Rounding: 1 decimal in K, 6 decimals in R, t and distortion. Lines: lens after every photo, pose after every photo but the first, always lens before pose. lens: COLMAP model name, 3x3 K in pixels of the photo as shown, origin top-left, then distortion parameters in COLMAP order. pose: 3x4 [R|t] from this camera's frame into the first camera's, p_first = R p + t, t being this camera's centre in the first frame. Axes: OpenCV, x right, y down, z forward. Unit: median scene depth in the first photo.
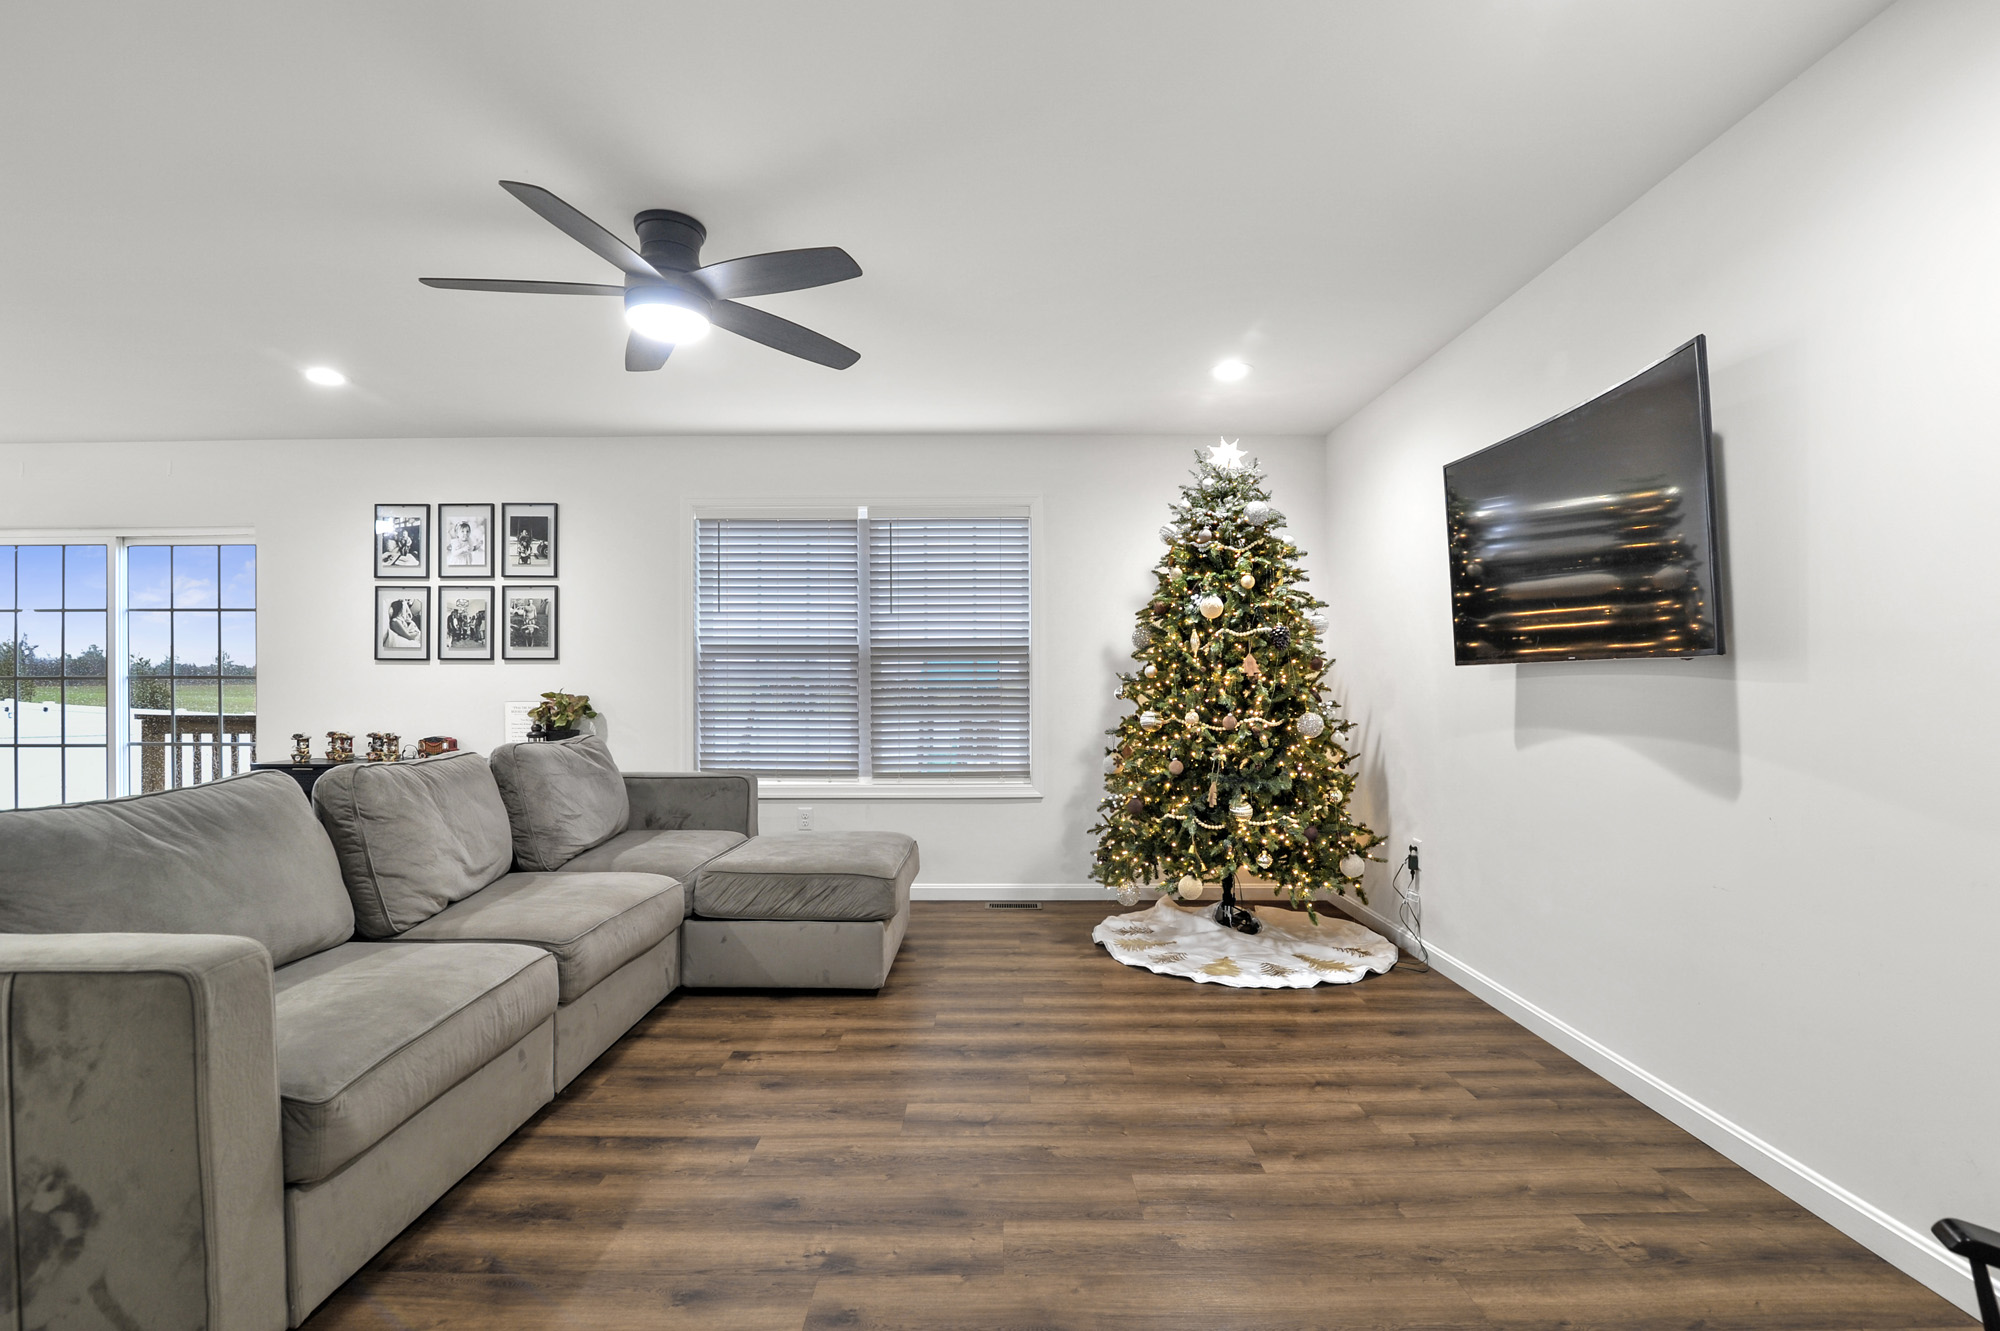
lens RADIAL K [[927.0, 0, 993.7], [0, 927.0, 680.7], [0, 0, 1]] dist [-0.019664, 0.000102]
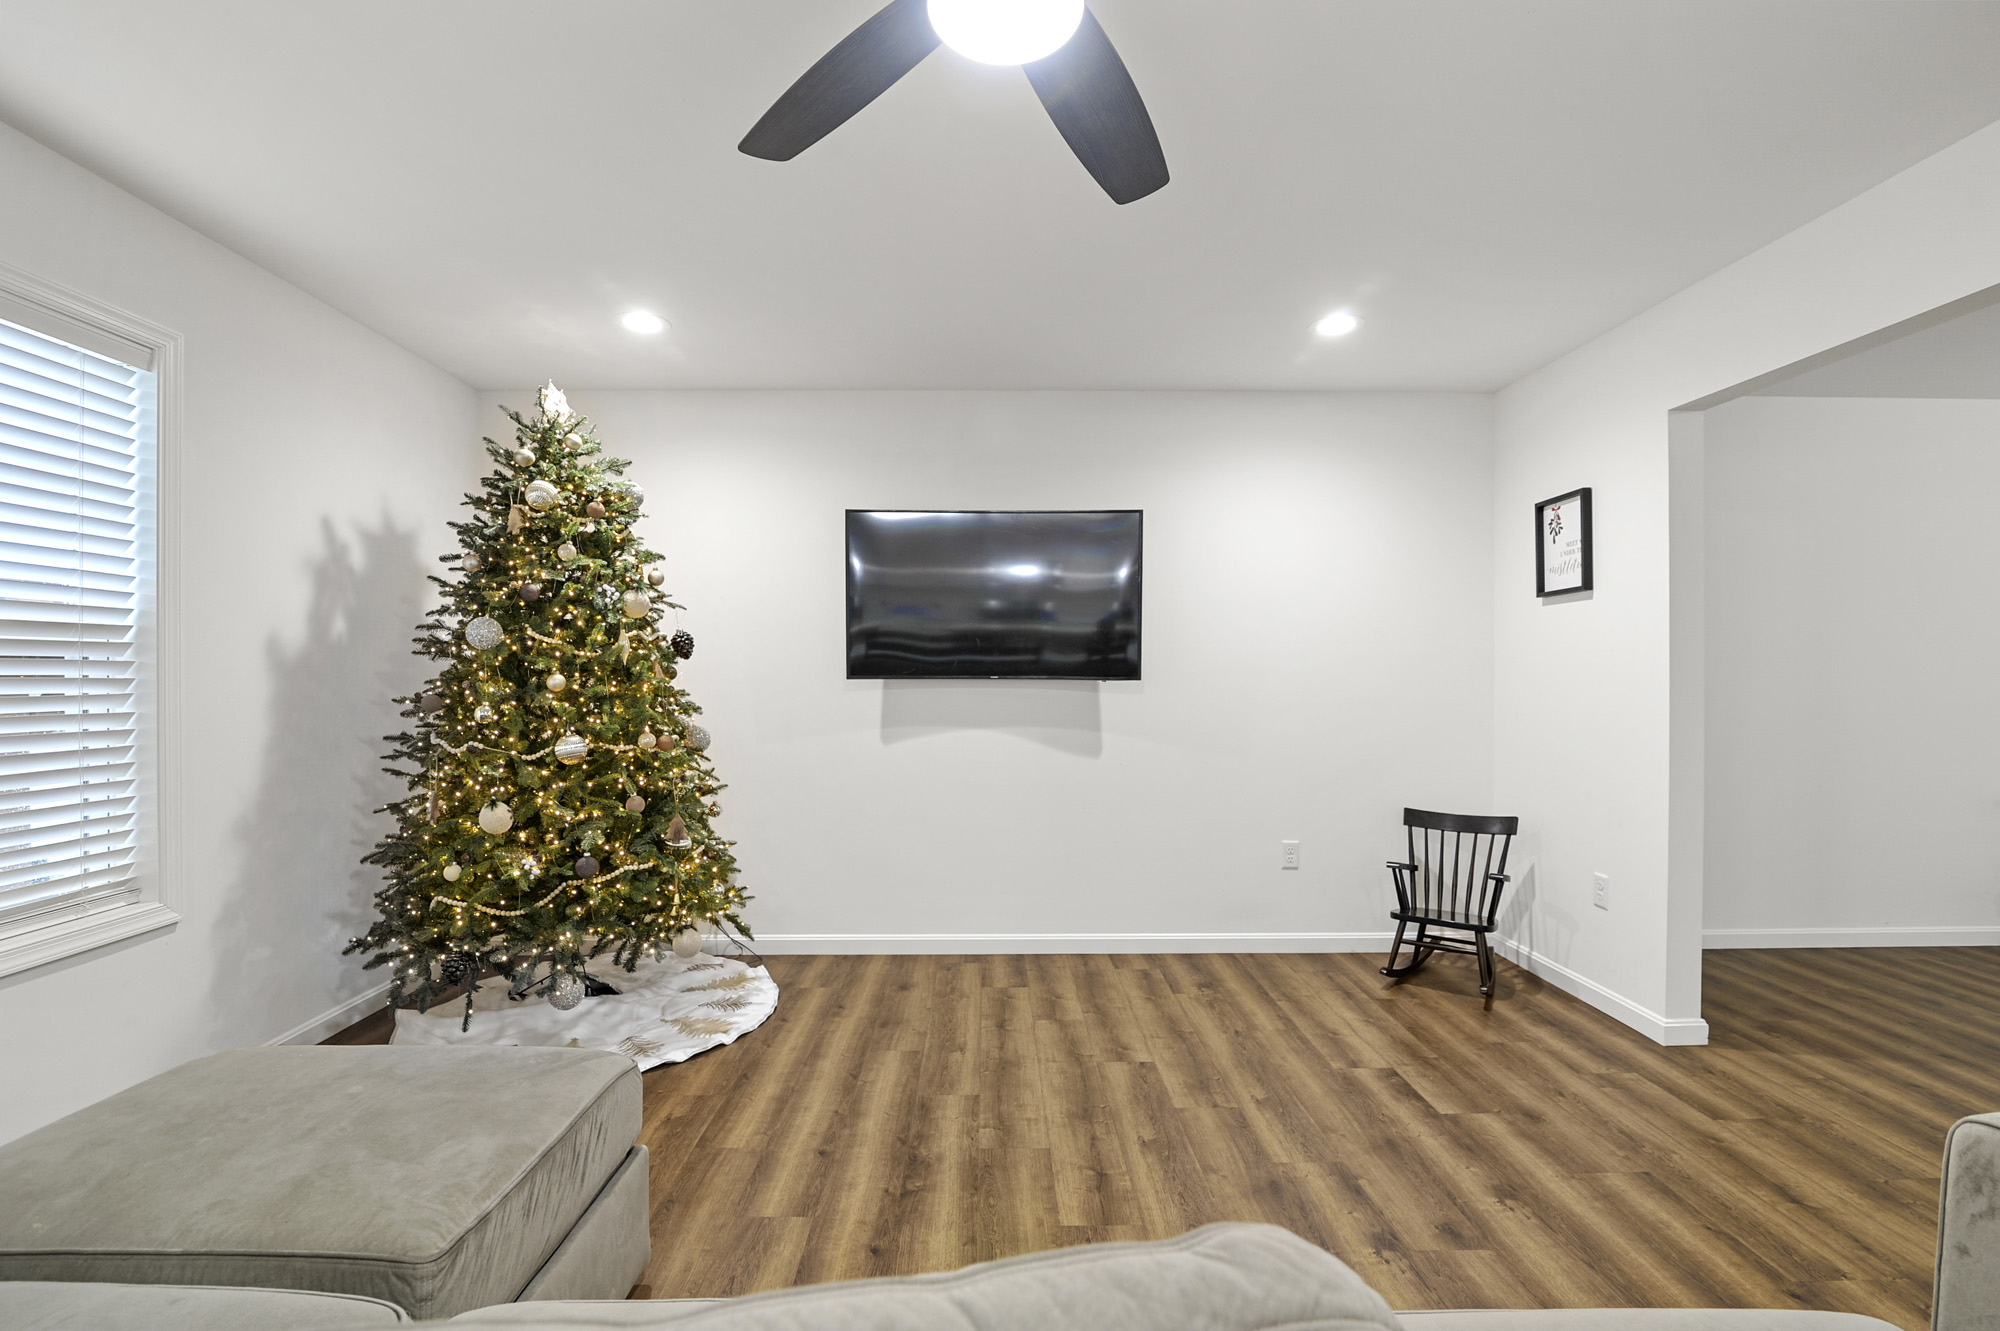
lens RADIAL K [[927.0, 0, 995.4], [0, 927.0, 687.9], [0, 0, 1]] dist [-0.019664, 0.000102]
pose [[-0.014190, -0.010855, 0.999840, -0.627507], [-0.004543, 0.999931, 0.010792, -0.016815], [-0.999889, -0.004389, -0.014238, 0.747380]]
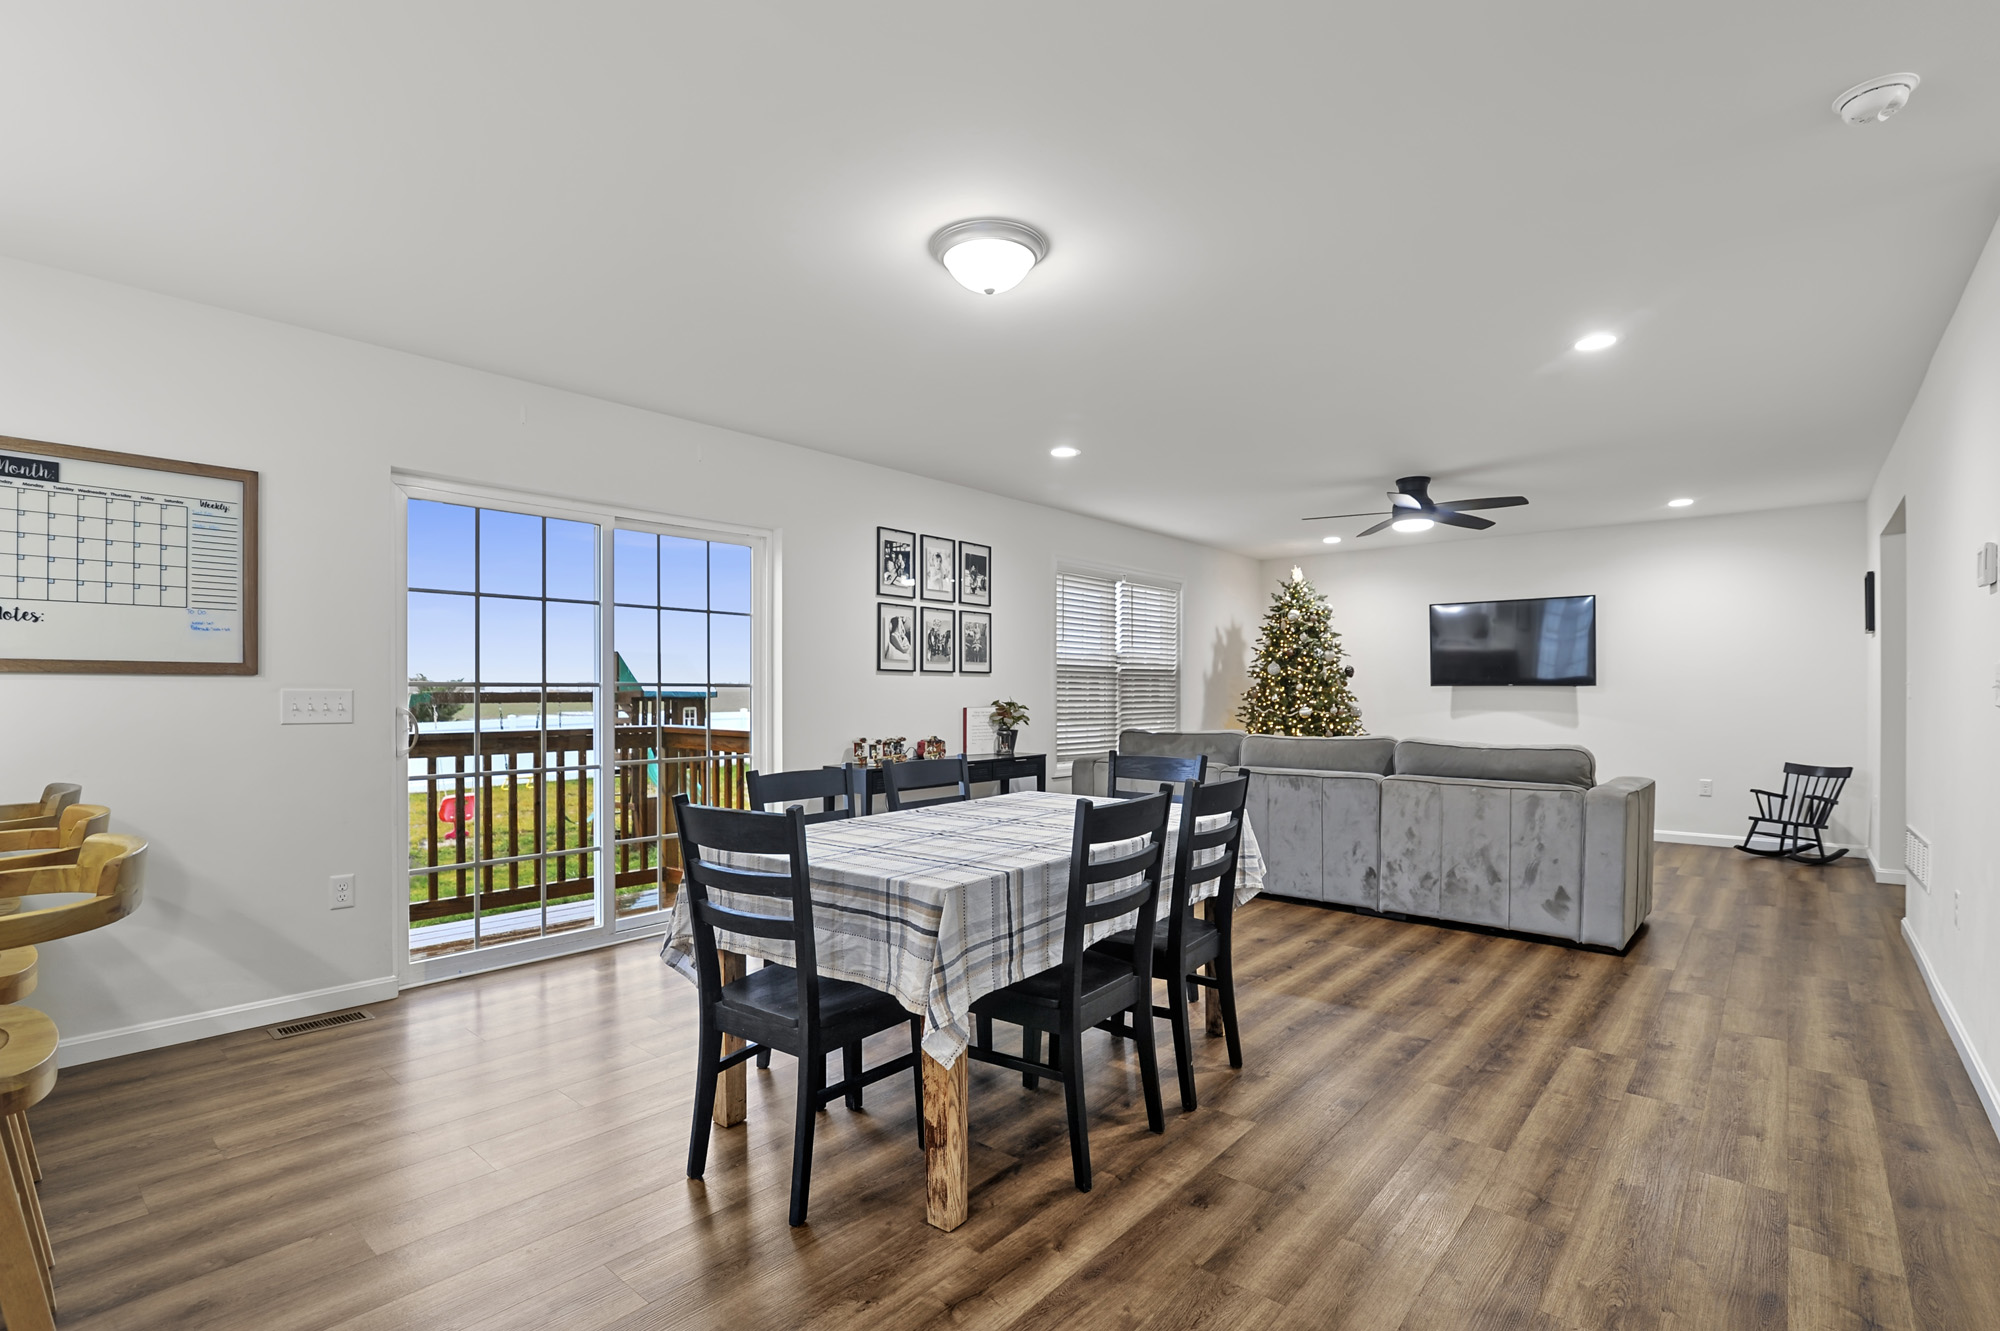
lens RADIAL K [[927.0, 0, 998.4], [0, 927.0, 693.4], [0, 0, 1]] dist [-0.019664, 0.000102]
pose [[0.650340, 0.000744, 0.759643, -1.905918], [-0.003452, 0.999992, 0.001976, 0.001782], [-0.759635, -0.003908, 0.650338, 0.252669]]
